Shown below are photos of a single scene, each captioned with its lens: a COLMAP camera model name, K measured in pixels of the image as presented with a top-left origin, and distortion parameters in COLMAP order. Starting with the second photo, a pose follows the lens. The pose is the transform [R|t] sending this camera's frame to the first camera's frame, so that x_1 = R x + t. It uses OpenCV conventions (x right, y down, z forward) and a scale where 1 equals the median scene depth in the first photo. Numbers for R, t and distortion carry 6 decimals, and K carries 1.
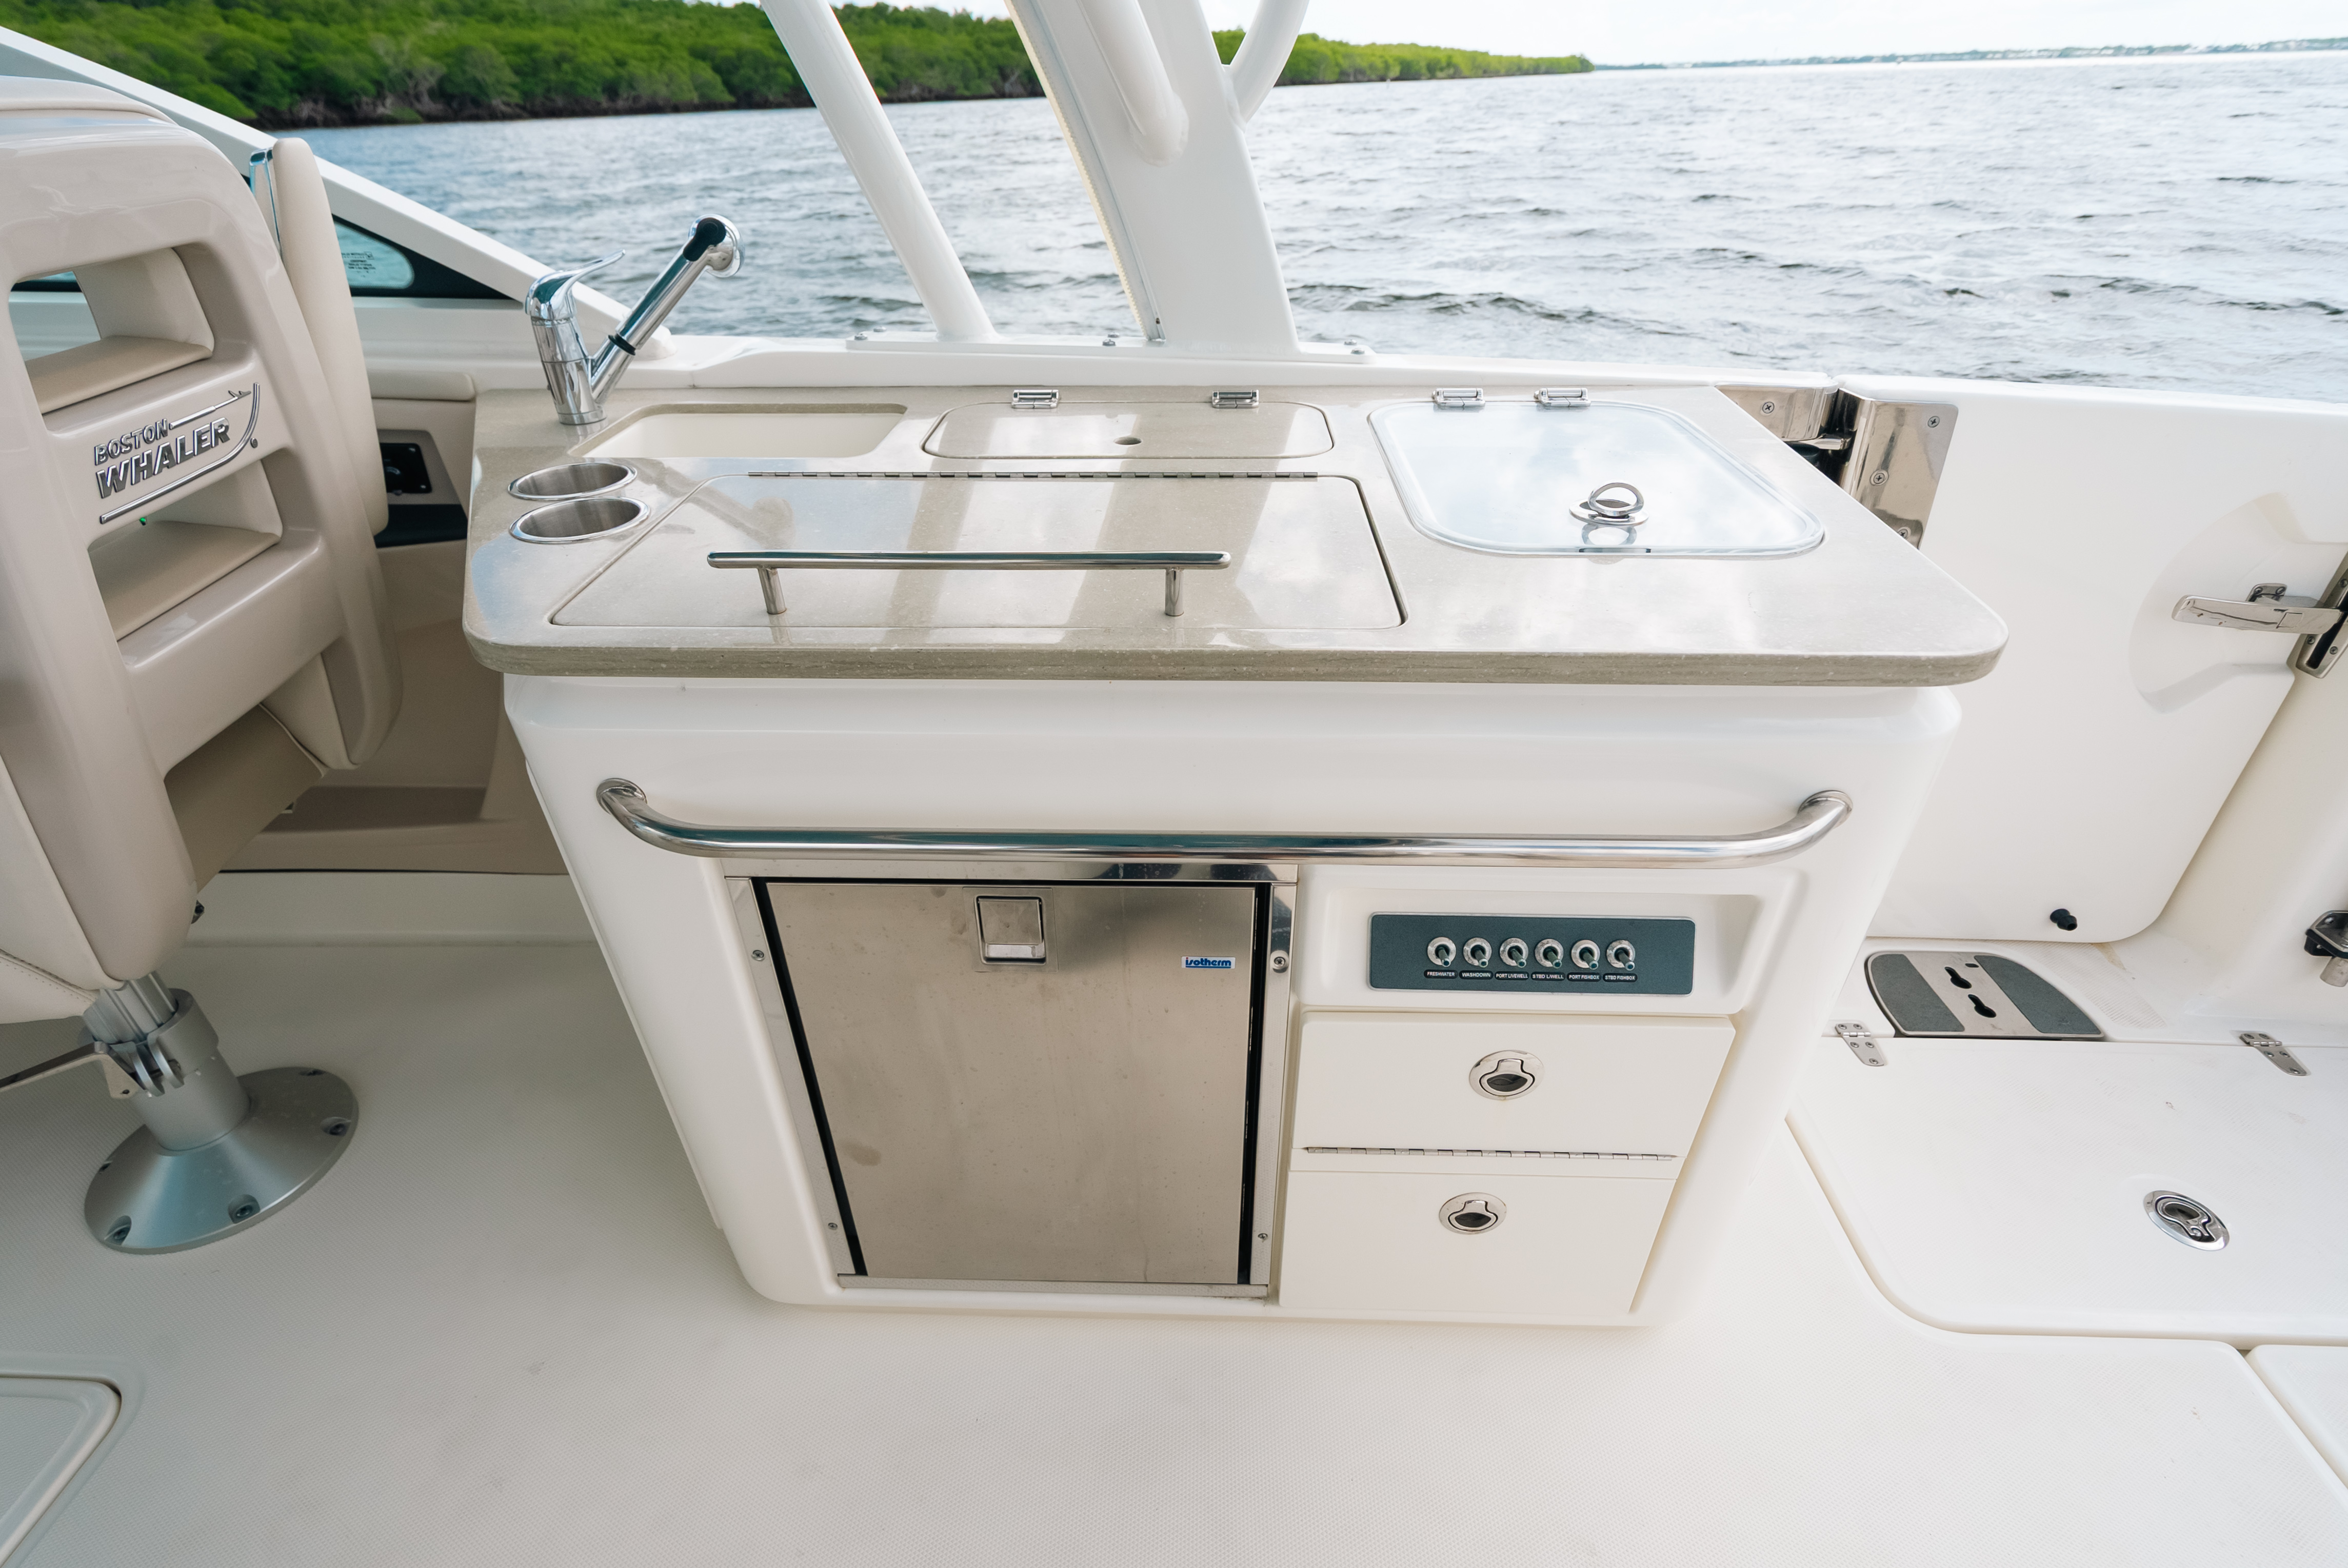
lens RADIAL K [[1122.5, 0, 1156.7], [0, 1122.5, 781.6], [0, 0, 1]] dist [0.014682, 0.000275]
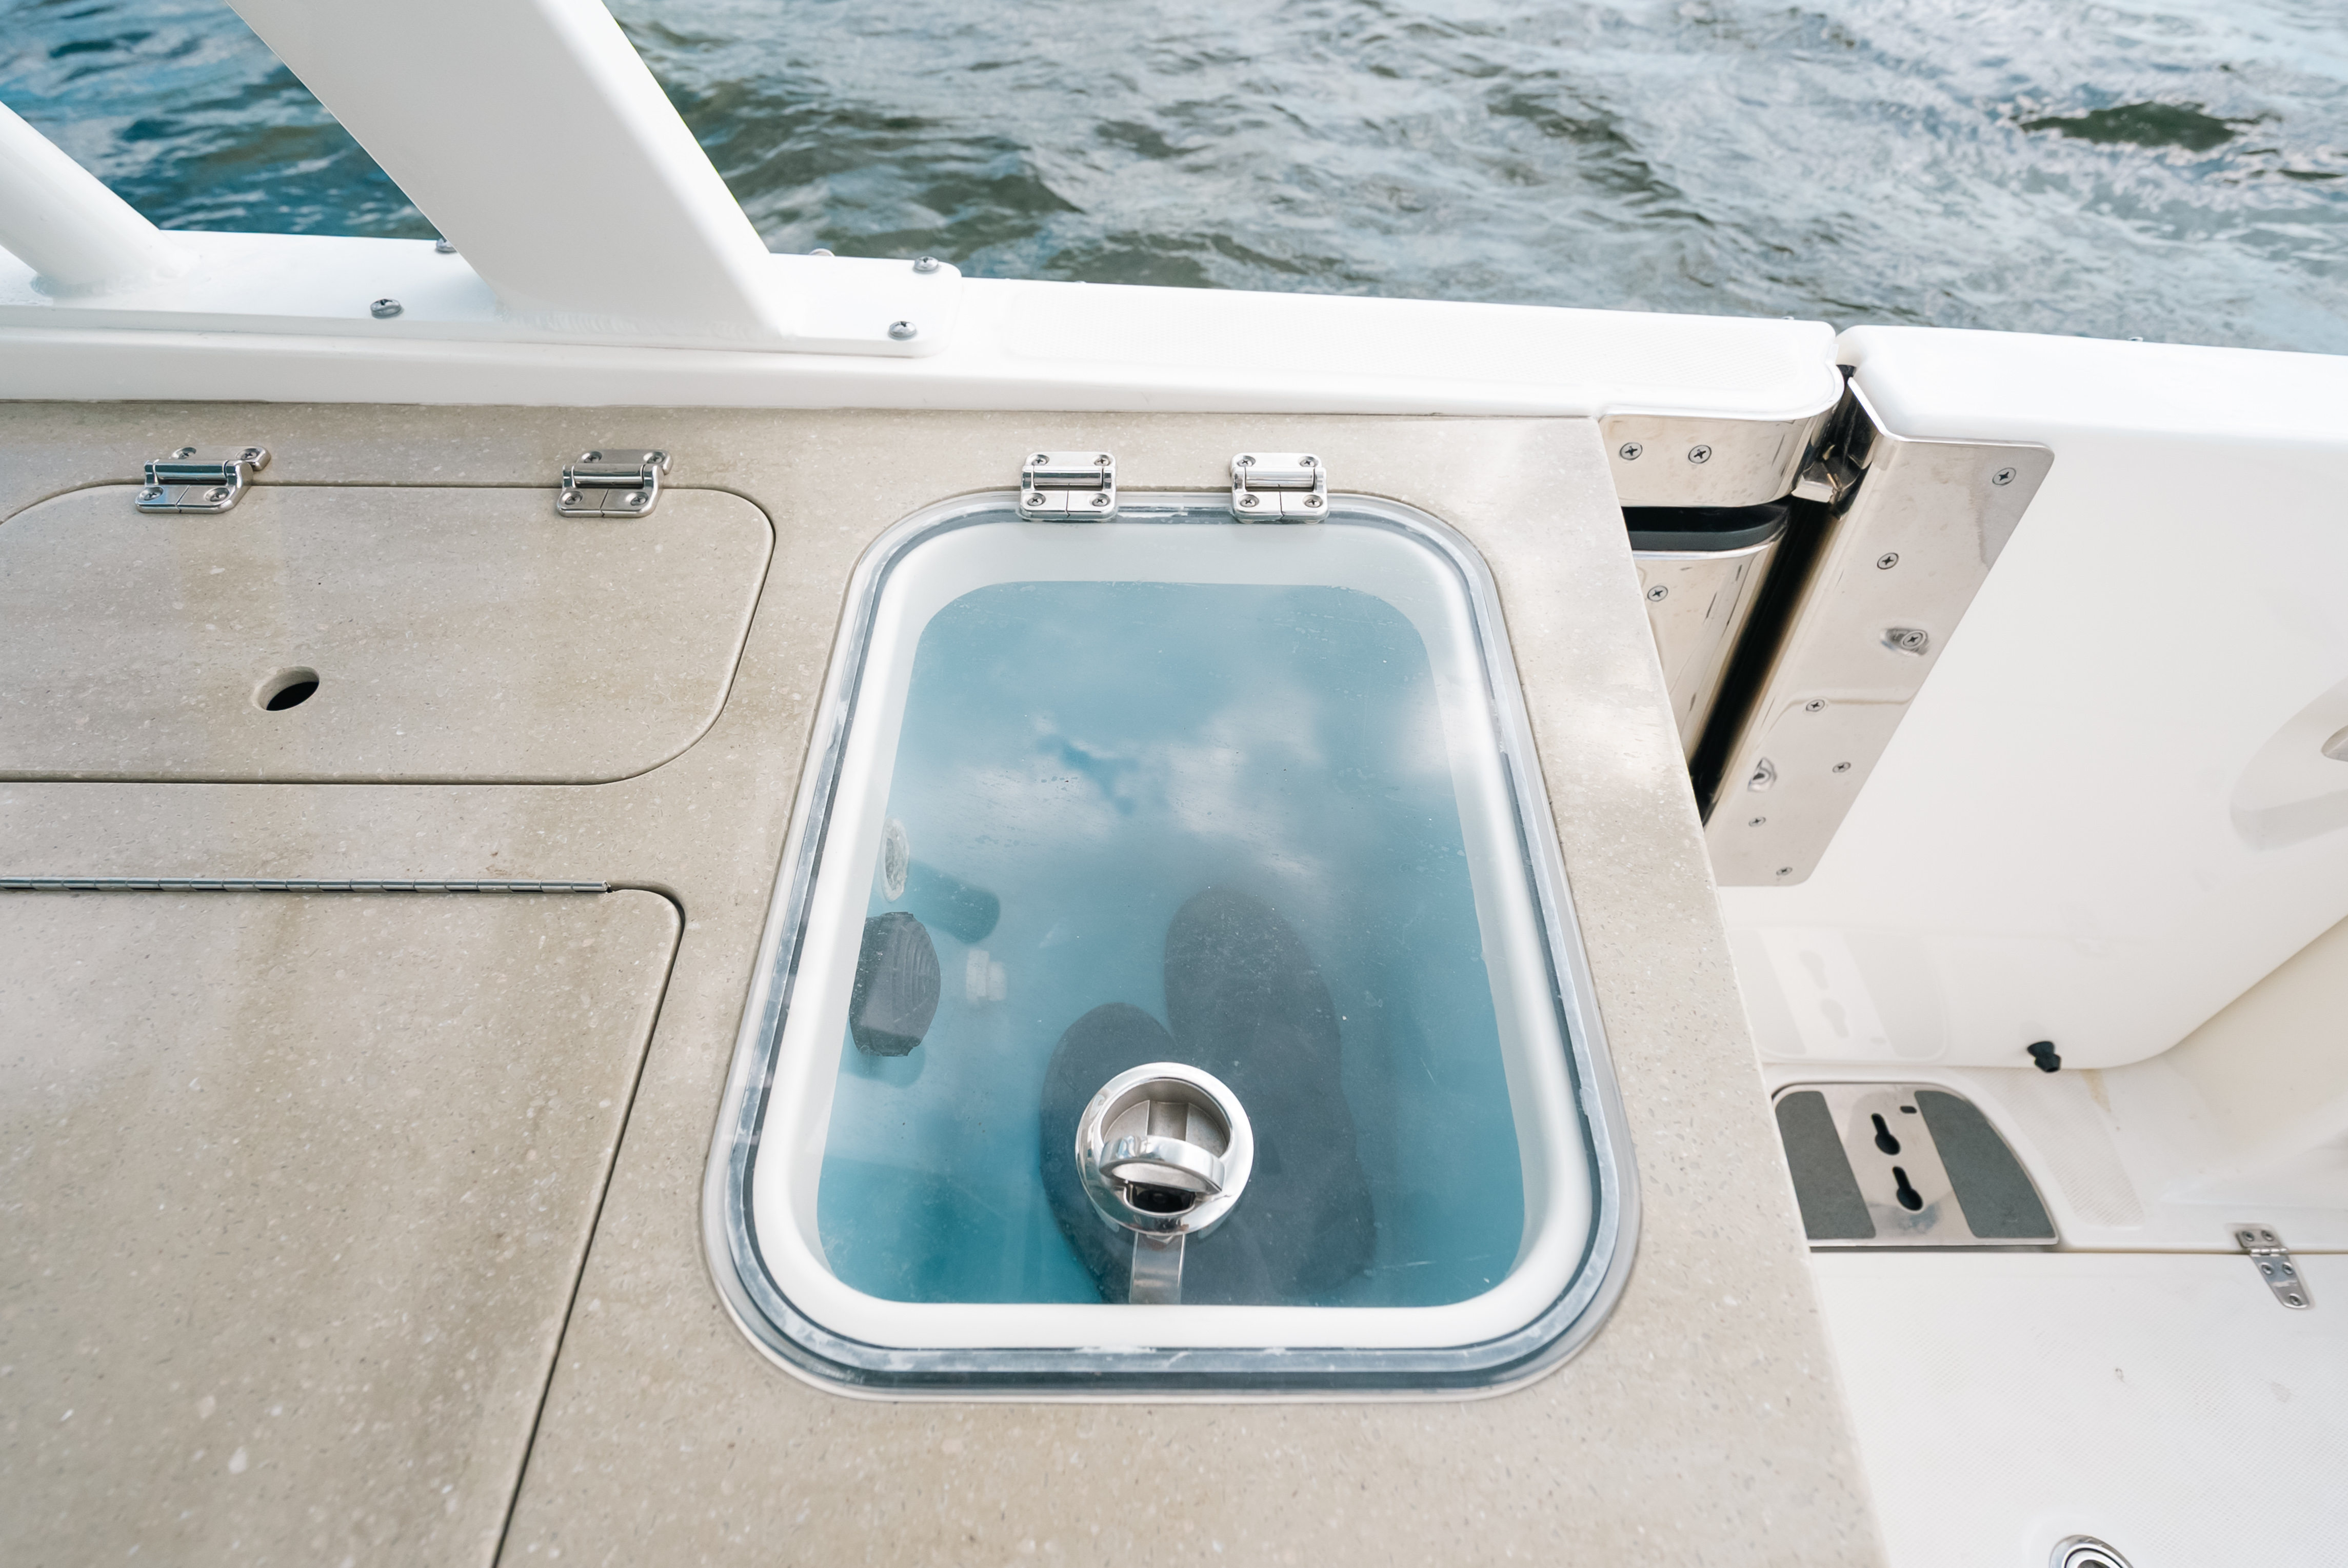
lens RADIAL K [[1122.5, 0, 1214.7], [0, 1122.5, 764.5], [0, 0, 1]] dist [0.014682, 0.000275]
pose [[0.999698, -0.018127, 0.016605, 0.347317], [0.011377, 0.939944, 0.341138, -0.422056], [-0.021792, -0.340846, 0.939866, 0.528139]]
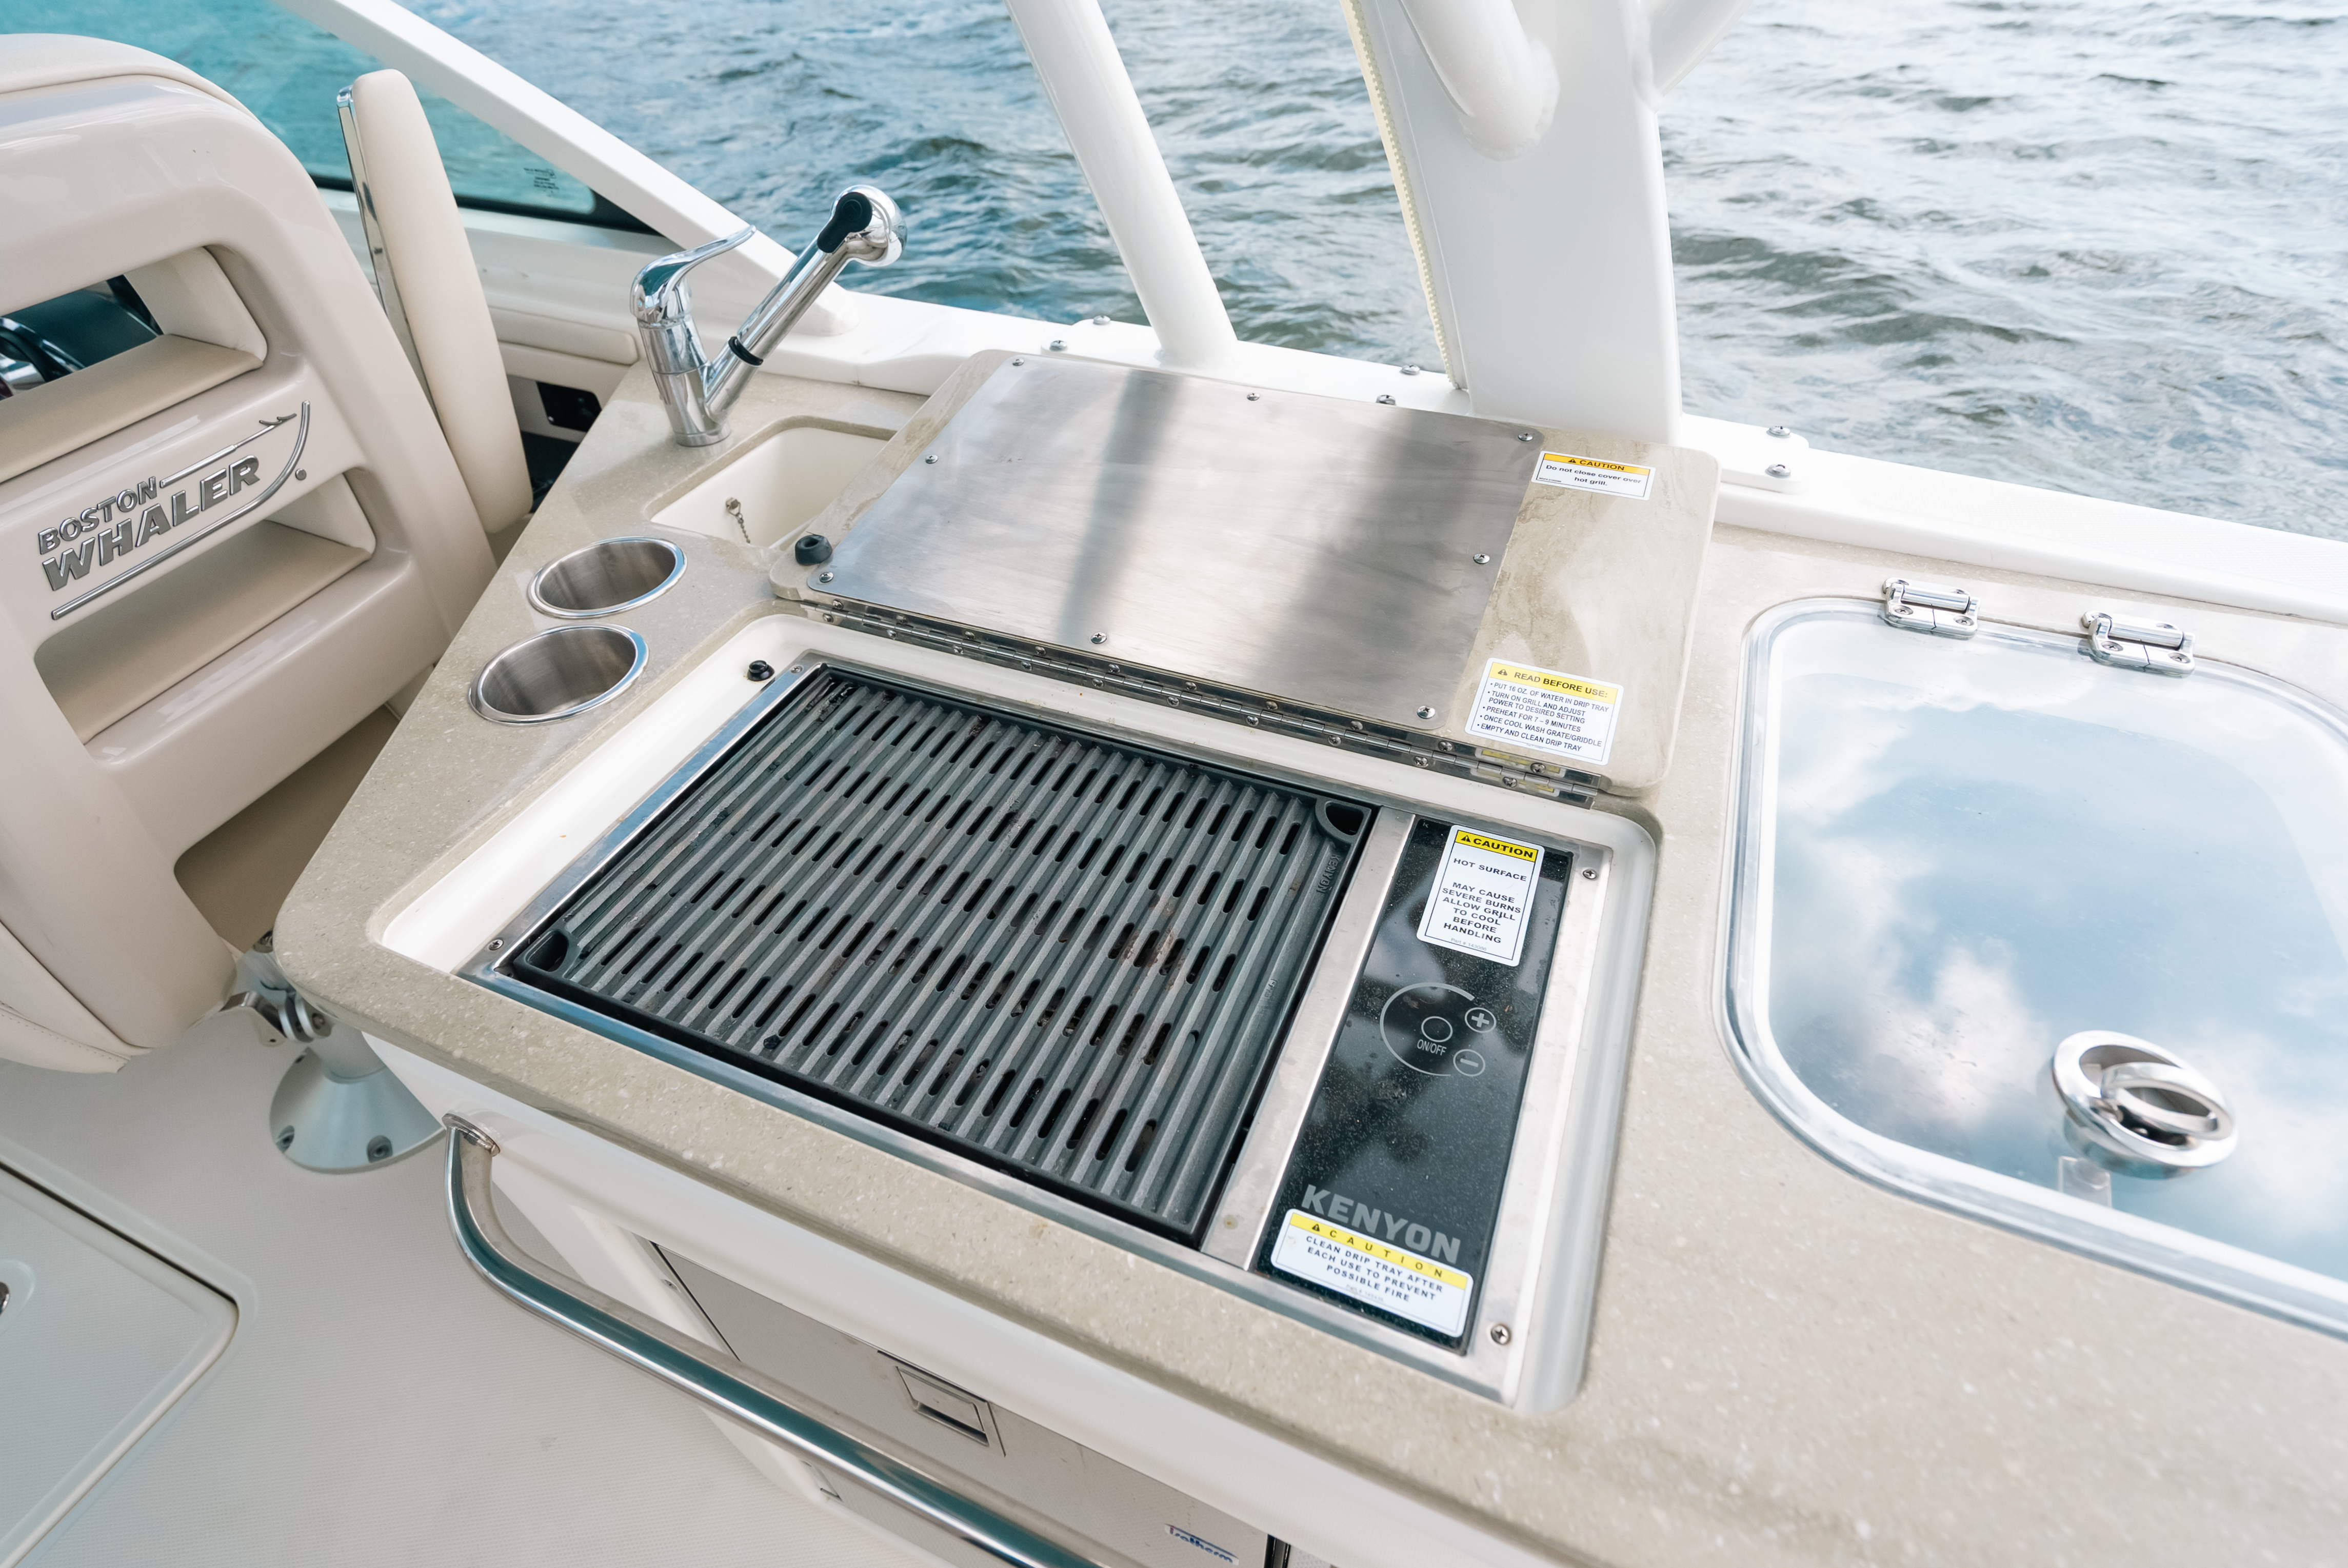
lens RADIAL K [[1122.5, 0, 1154.3], [0, 1122.5, 784.2], [0, 0, 1]] dist [0.014682, 0.000275]
pose [[0.935755, 0.226132, -0.270604, 0.074919], [-0.177871, 0.965236, 0.191523, -0.312541], [0.304506, -0.131087, 0.943447, 0.324190]]
